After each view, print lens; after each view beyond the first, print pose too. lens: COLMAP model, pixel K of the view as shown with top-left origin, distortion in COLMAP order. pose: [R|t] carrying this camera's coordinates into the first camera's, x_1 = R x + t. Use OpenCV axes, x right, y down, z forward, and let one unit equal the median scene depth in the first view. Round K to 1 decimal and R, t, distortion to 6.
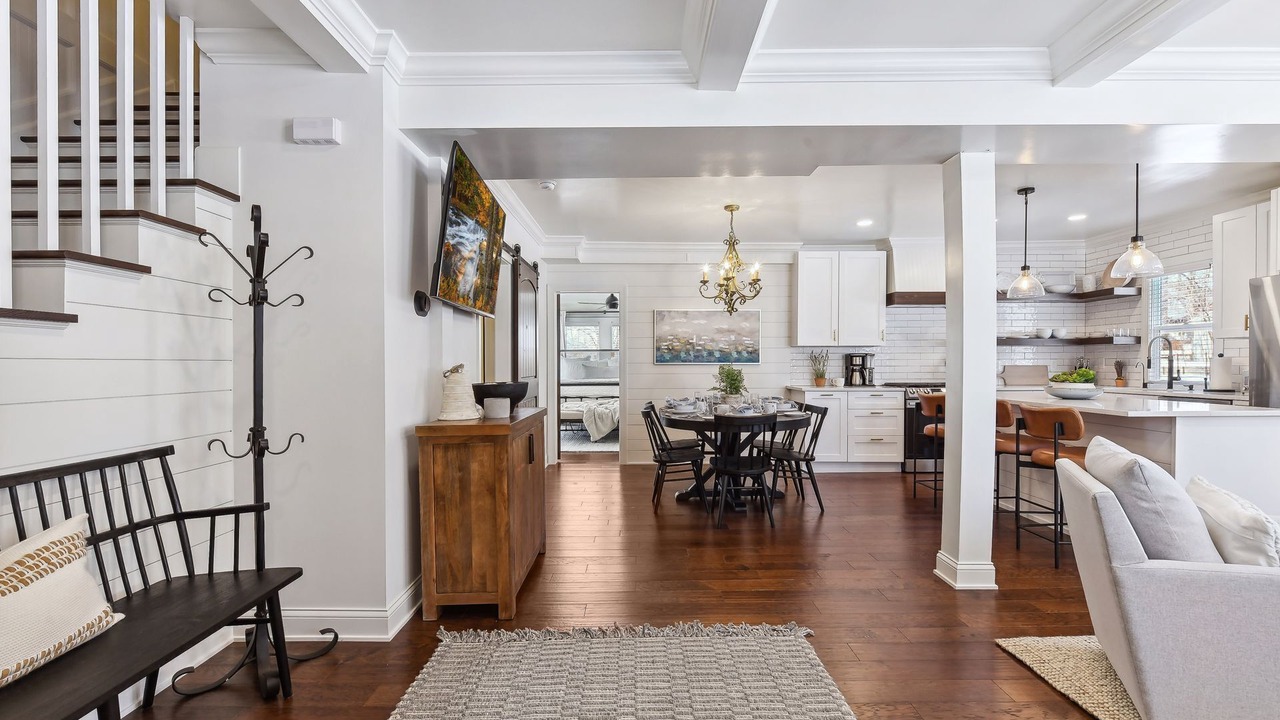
lens RADIAL K [[560.1, 0, 640.0], [0, 560.1, 360.0], [0, 0, 1]] dist [0.000517, 0.000027]
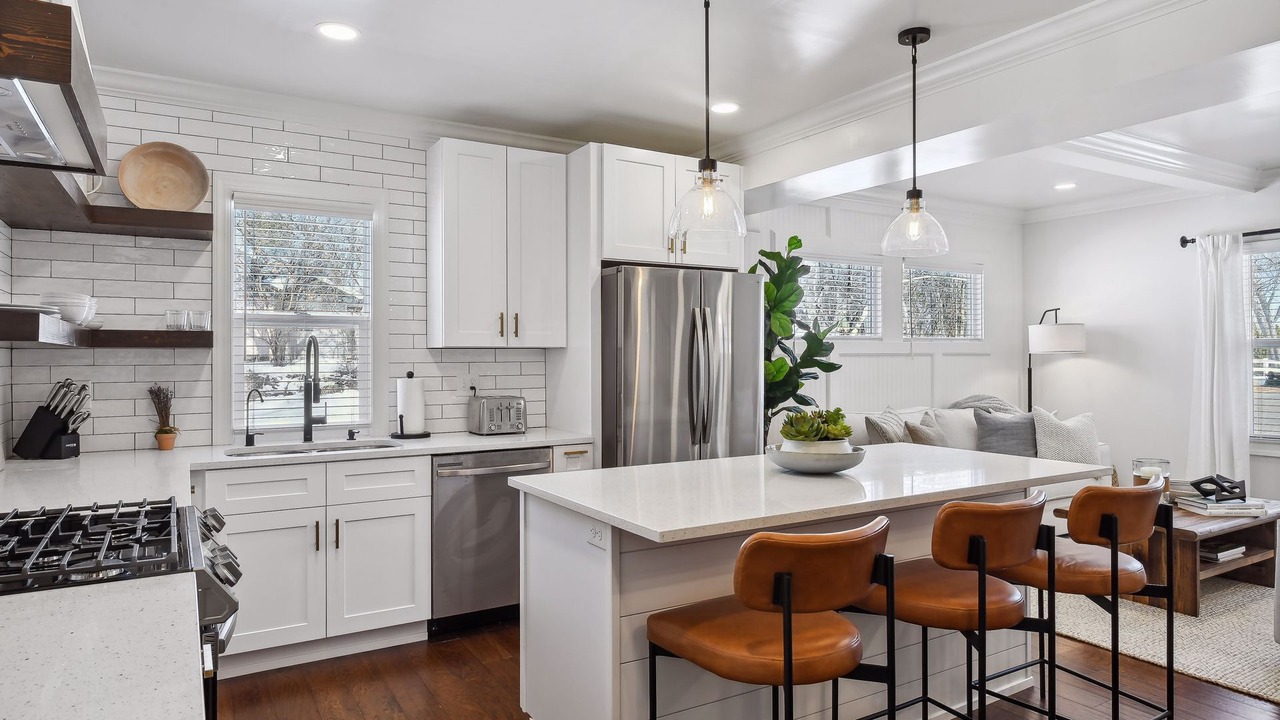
lens RADIAL K [[787.7, 0, 640.0], [0, 787.7, 360.0], [0, 0, 1]] dist [-0.003331, -0.000438]
pose [[-0.522974, 0.005724, 0.852329, 0.159460], [0.003006, 0.999984, -0.004871, -0.014243], [-0.852343, 0.000015, -0.522983, 0.939711]]
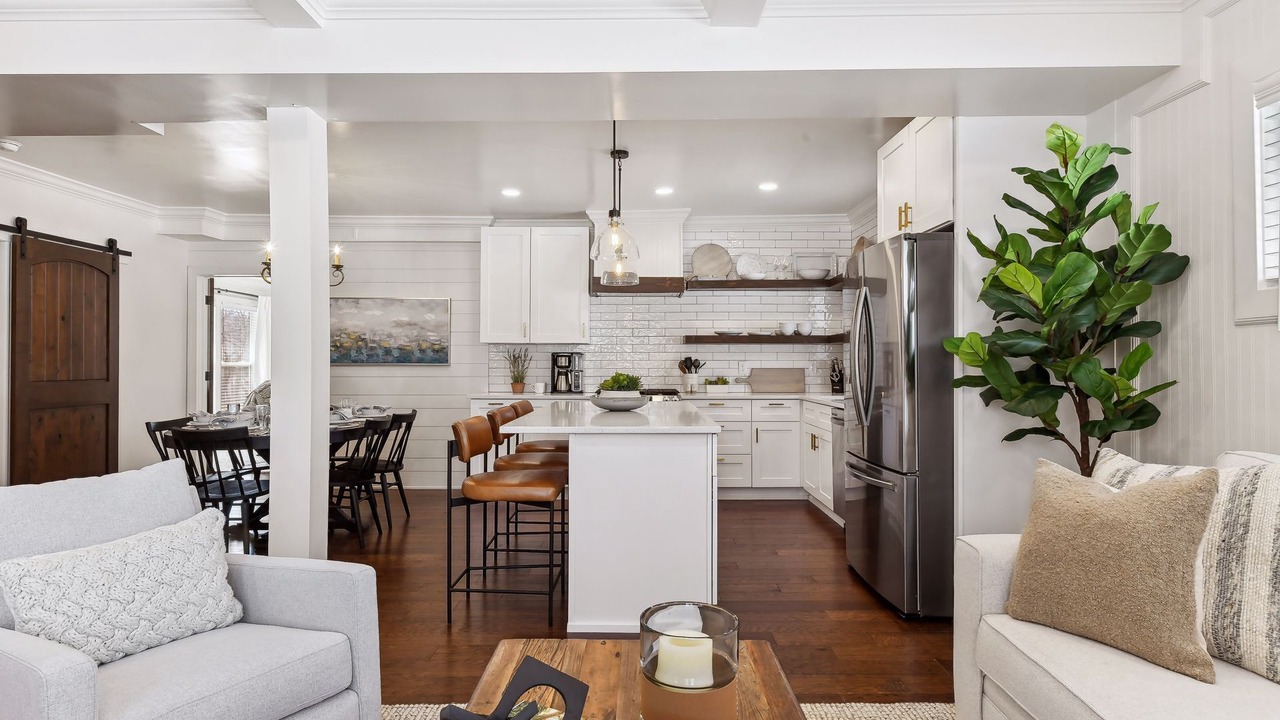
lens RADIAL K [[692.1, 0, 640.0], [0, 692.1, 360.0], [0, 0, 1]] dist [-0.000984, 0.000144]
pose [[0.999992, 0.003737, -0.001320, 0.503006], [-0.003736, 0.999992, 0.001029, -0.002430], [0.001324, -0.001024, 0.999999, -0.003434]]
